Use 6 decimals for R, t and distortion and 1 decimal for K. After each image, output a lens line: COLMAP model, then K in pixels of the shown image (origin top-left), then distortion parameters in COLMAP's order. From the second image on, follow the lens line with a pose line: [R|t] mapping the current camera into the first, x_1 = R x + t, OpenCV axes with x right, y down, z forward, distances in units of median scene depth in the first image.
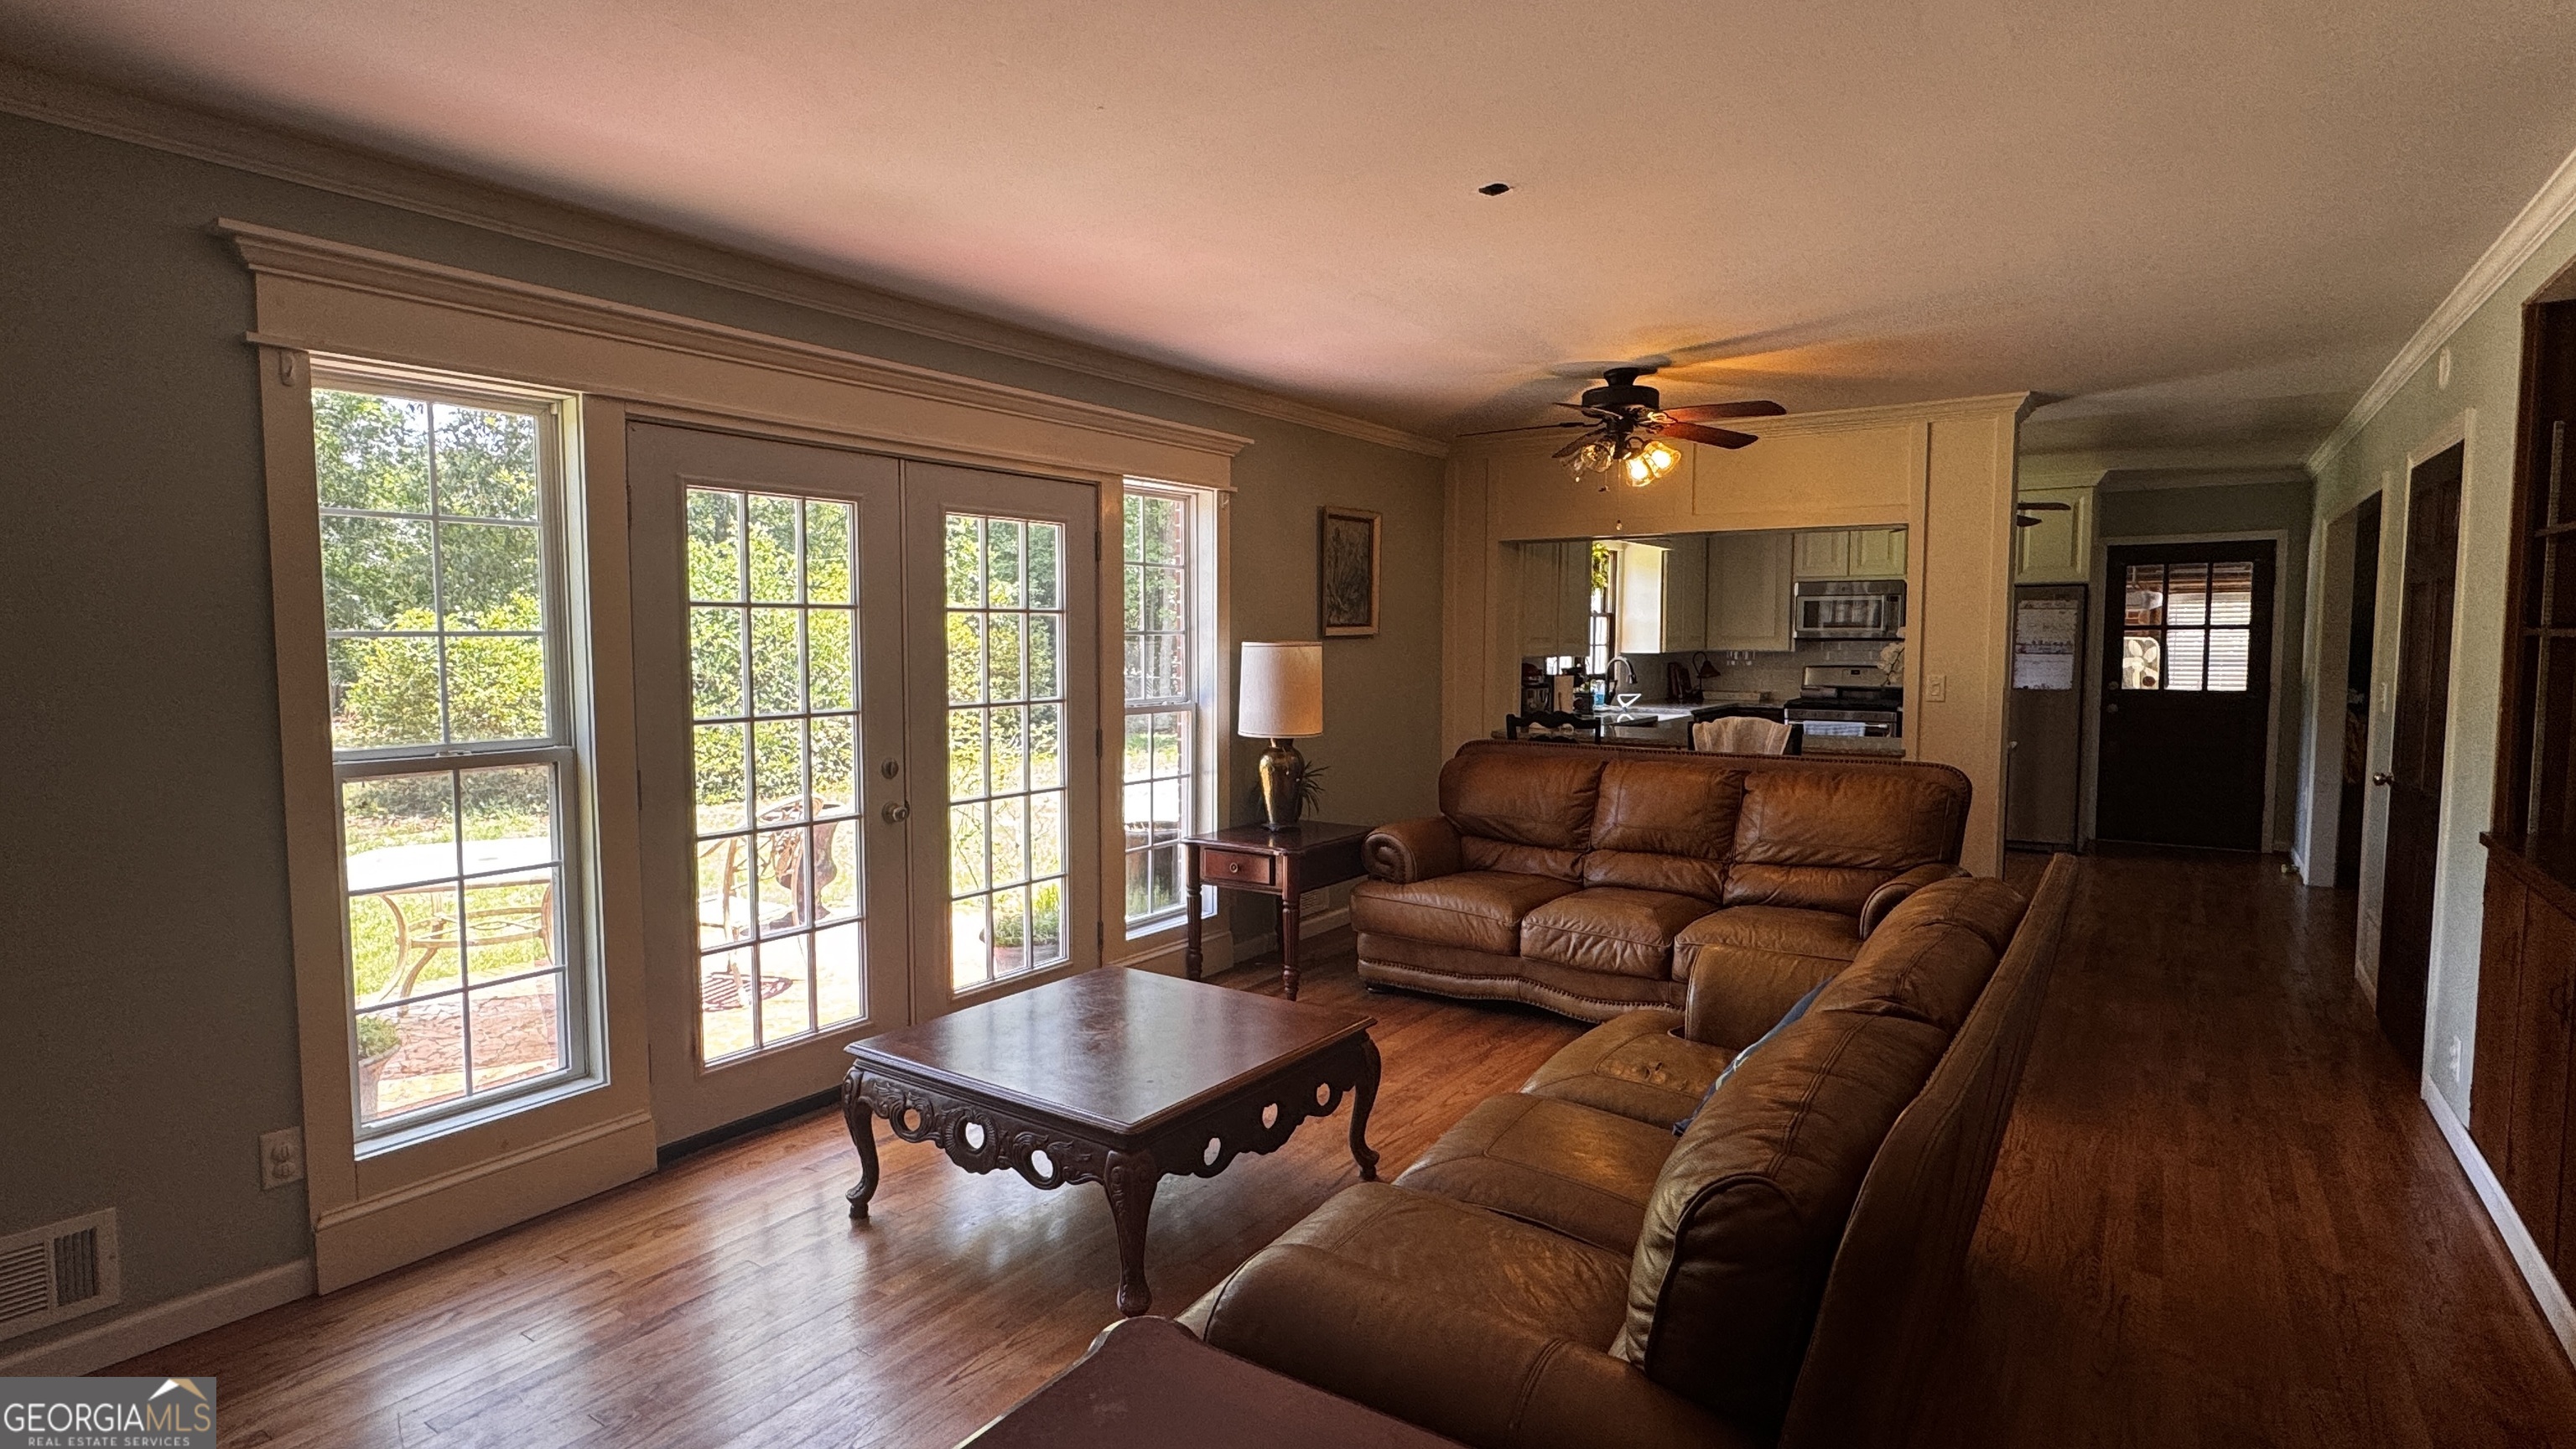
lens RADIAL K [[1299.9, 0, 1289.0], [0, 1299.9, 714.1], [0, 0, 1]] dist [0.026595, -0.000001]
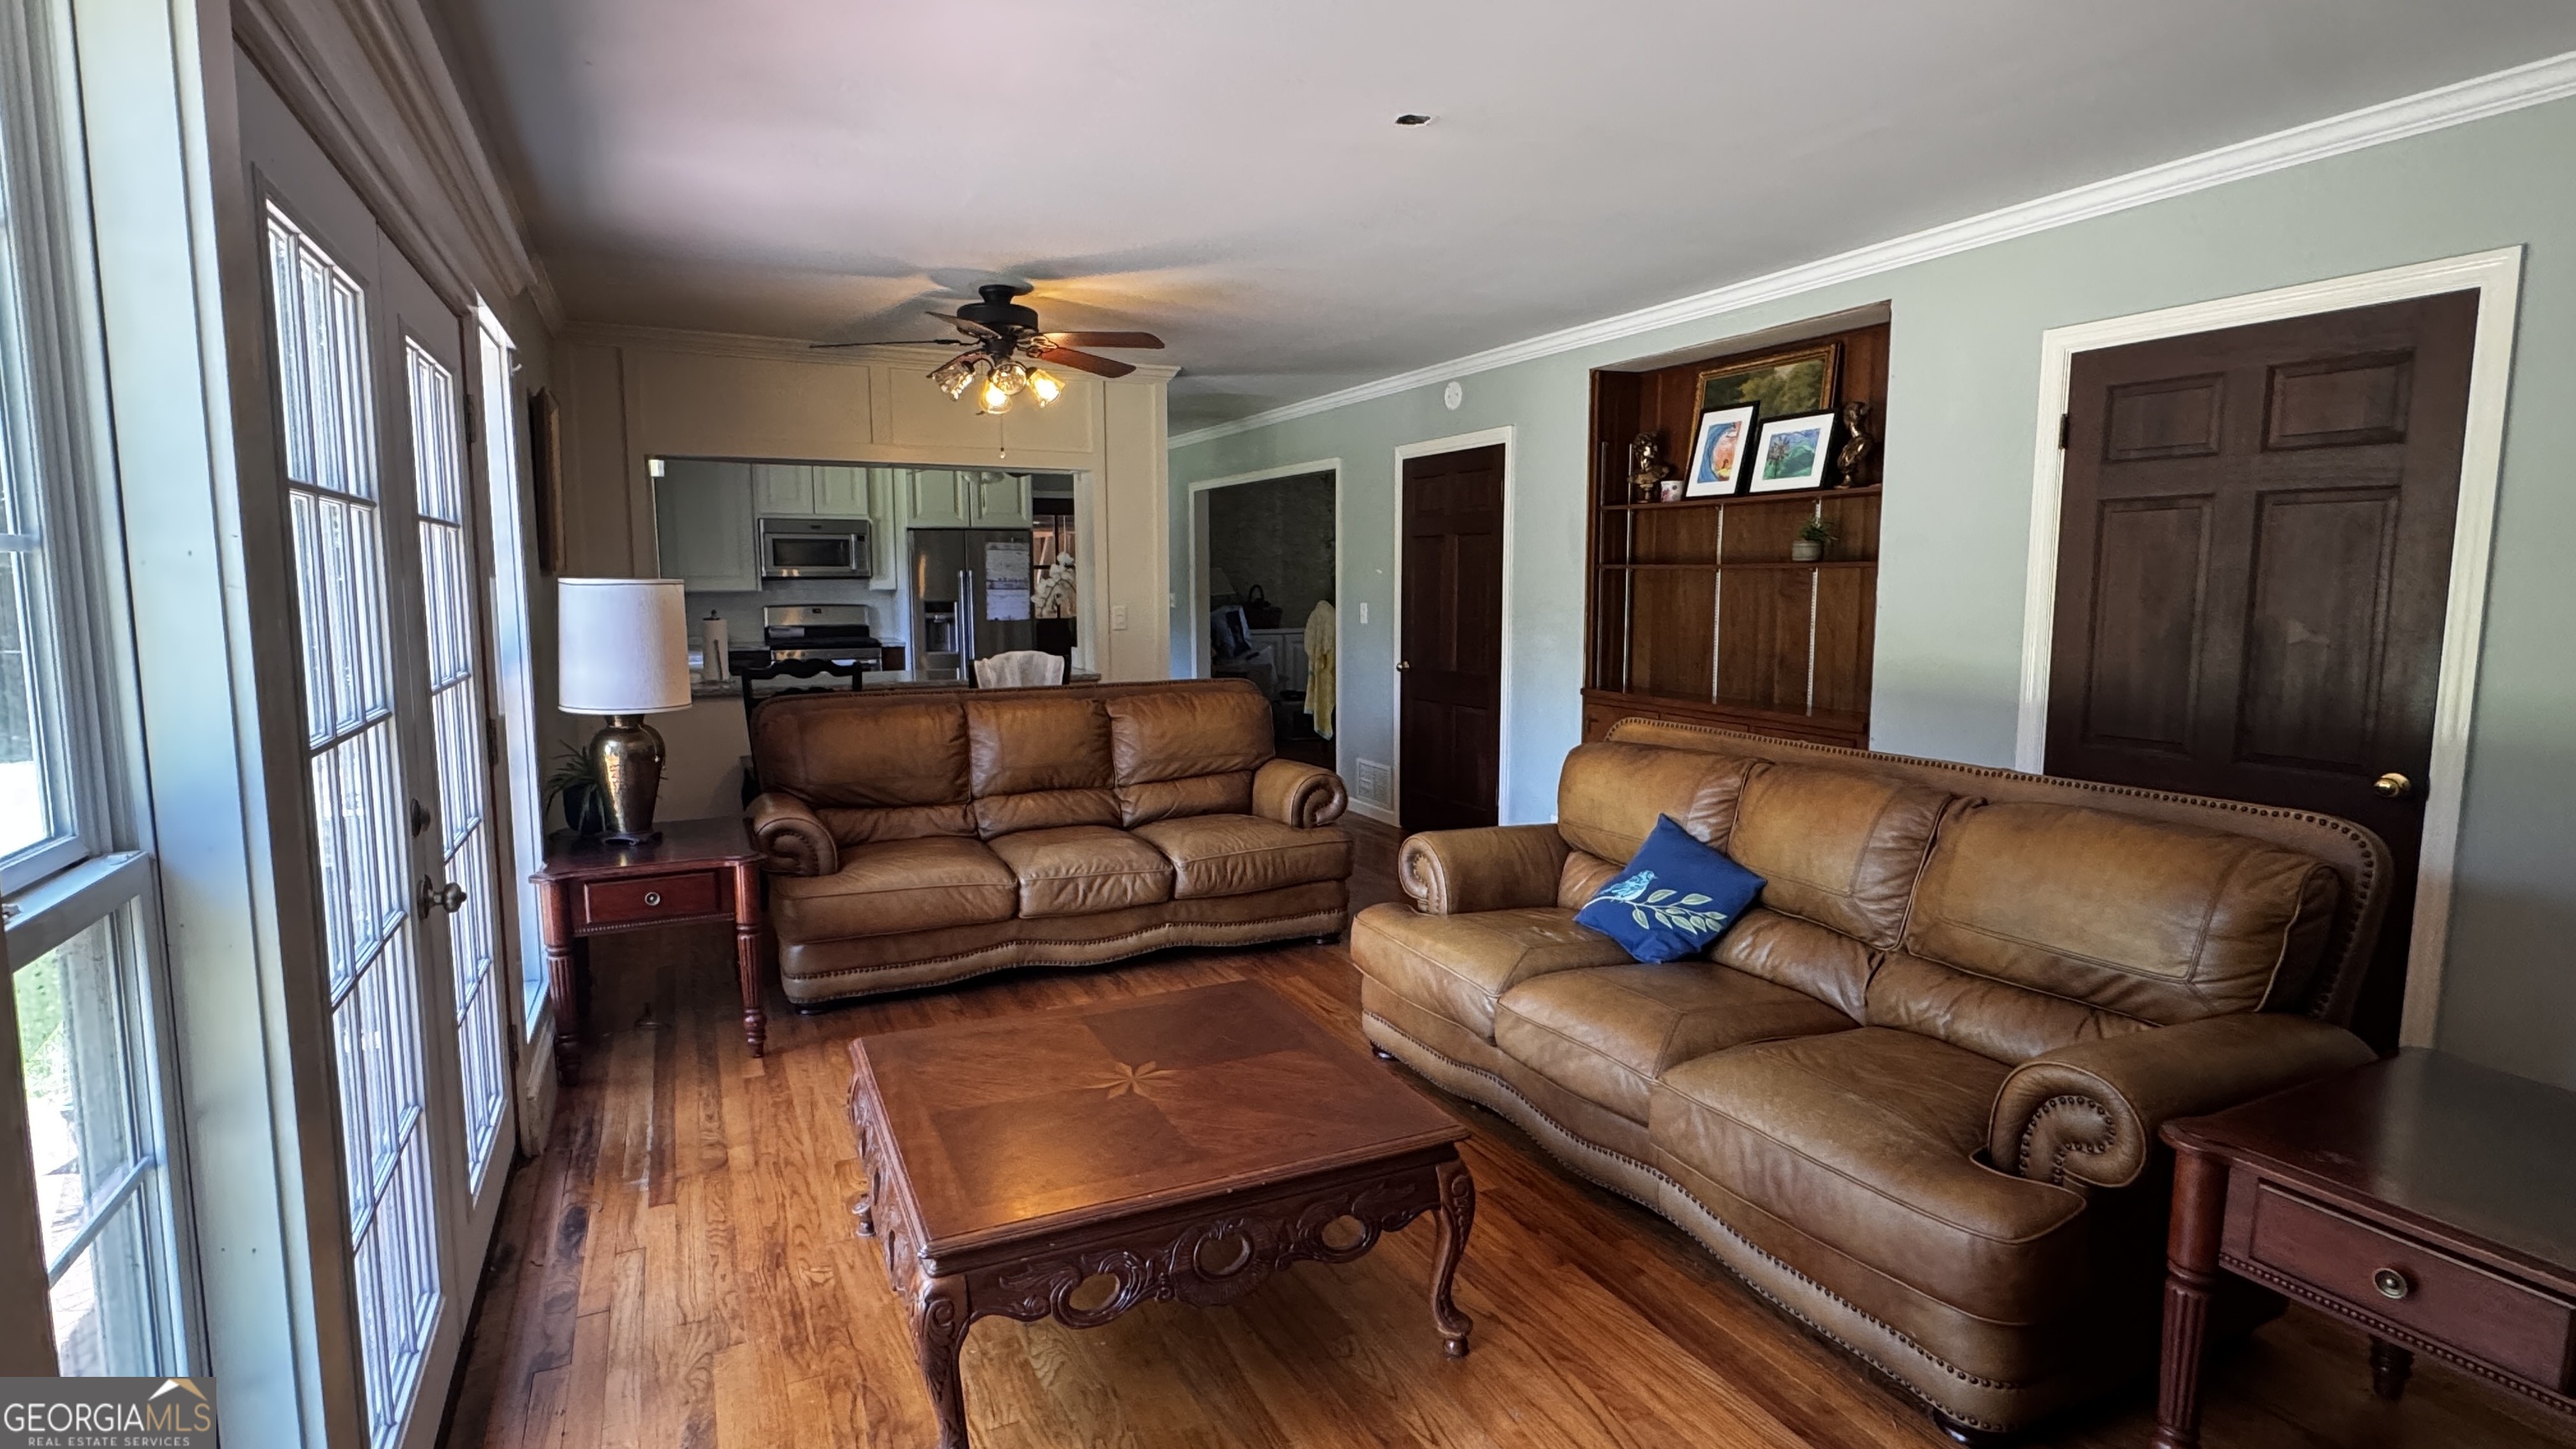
lens RADIAL K [[1299.9, 0, 1289.0], [0, 1299.9, 714.1], [0, 0, 1]] dist [0.026595, -0.000001]
pose [[0.512111, -0.096678, 0.853461, -0.468848], [0.060613, 0.995236, 0.076367, -0.015324], [-0.856778, 0.012623, 0.515531, 0.341056]]
